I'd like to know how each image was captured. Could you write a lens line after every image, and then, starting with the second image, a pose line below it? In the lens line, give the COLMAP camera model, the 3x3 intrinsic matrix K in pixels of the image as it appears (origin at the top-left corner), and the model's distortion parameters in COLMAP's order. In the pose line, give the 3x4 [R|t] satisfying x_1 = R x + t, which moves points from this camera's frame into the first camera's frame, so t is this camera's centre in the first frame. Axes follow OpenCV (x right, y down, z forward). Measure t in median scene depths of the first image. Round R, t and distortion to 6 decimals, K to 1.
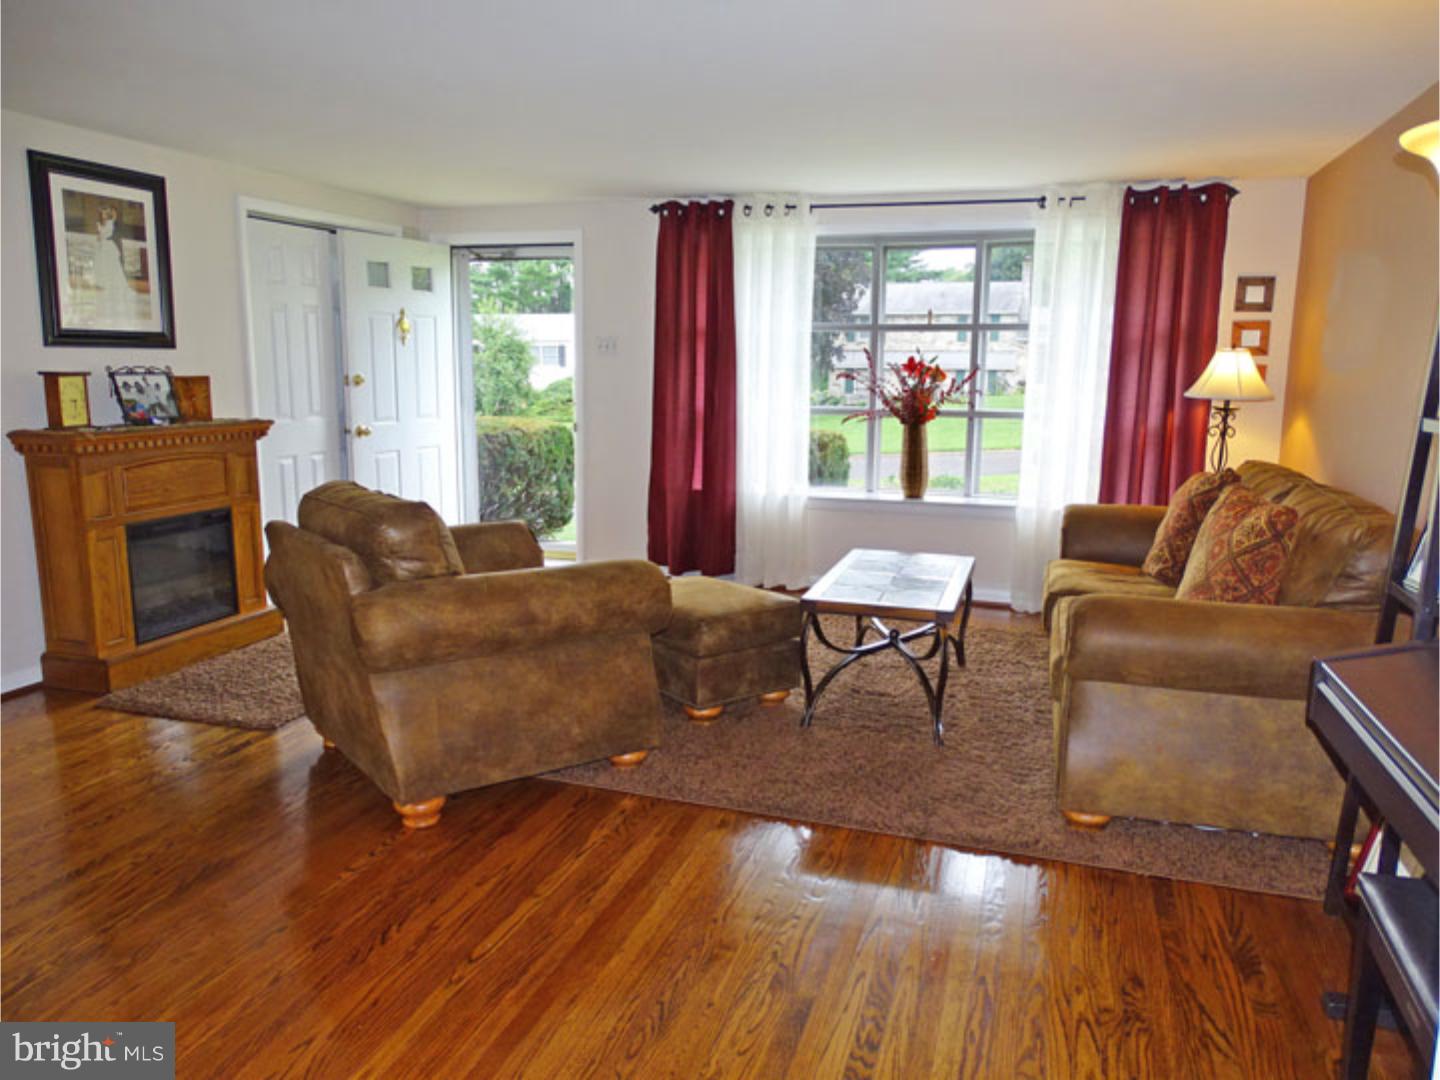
lens RADIAL K [[995.6, 0, 724.1], [0, 995.6, 535.2], [0, 0, 1]] dist [0.009238, -0.005104]
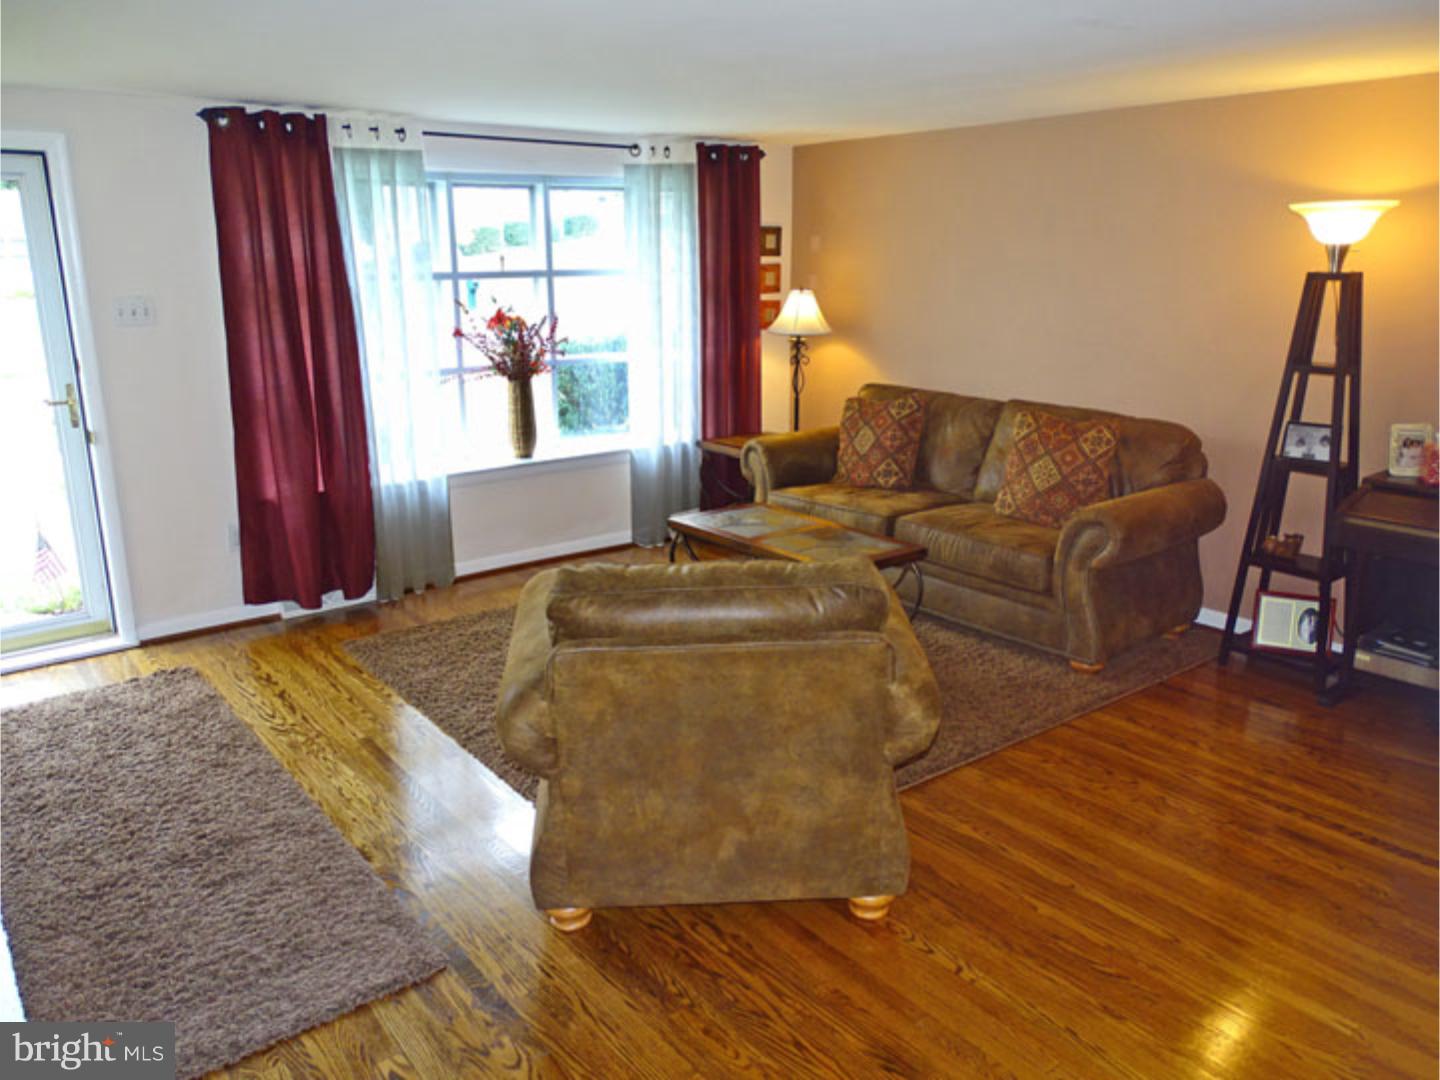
lens RADIAL K [[1075.6, 0, 711.2], [0, 1075.6, 536.7], [0, 0, 1]] dist [0.034883, -0.000132]
pose [[0.576428, -0.226376, 0.785165, -0.607217], [0.154830, 0.973712, 0.167070, -0.125344], [-0.802346, 0.025263, 0.596325, 0.299429]]
